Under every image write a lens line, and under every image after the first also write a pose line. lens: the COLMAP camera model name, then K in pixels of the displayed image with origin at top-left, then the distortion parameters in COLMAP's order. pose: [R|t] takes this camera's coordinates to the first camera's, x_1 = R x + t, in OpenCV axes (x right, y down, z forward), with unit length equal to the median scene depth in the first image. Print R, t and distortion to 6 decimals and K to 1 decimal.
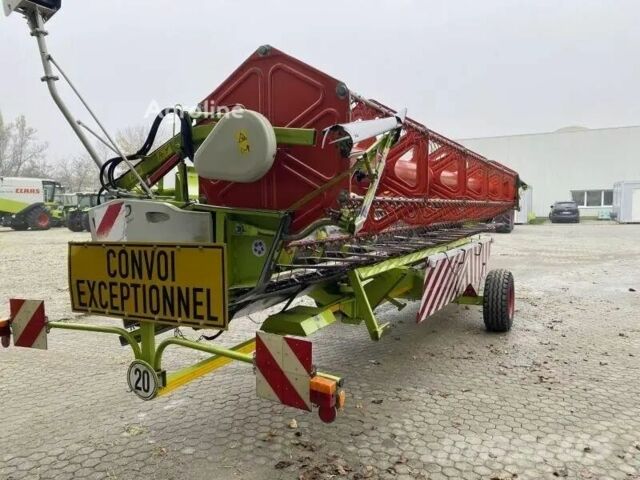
lens RADIAL K [[499.4, 0, 318.1], [0, 499.4, 241.9], [0, 0, 1]] dist [0.001644, -0.026217]
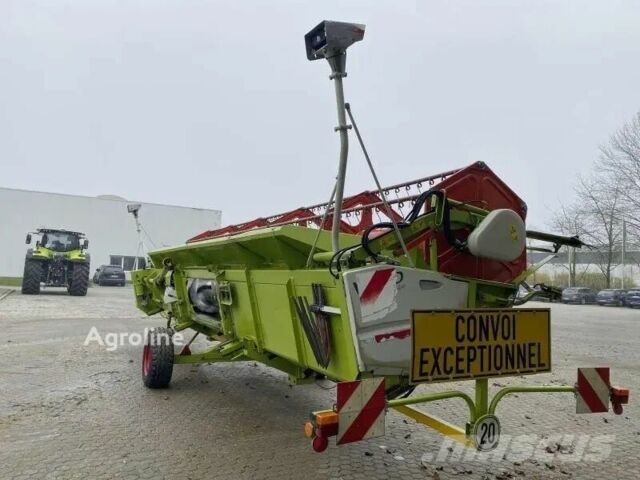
lens RADIAL K [[499.4, 0, 318.1], [0, 499.4, 241.0], [0, 0, 1]] dist [0.001644, -0.026217]
pose [[0.548839, 0.099729, 0.829958, -1.494914], [0.004886, 0.992458, -0.122486, -0.014159], [-0.835914, 0.071280, 0.544213, 0.663334]]
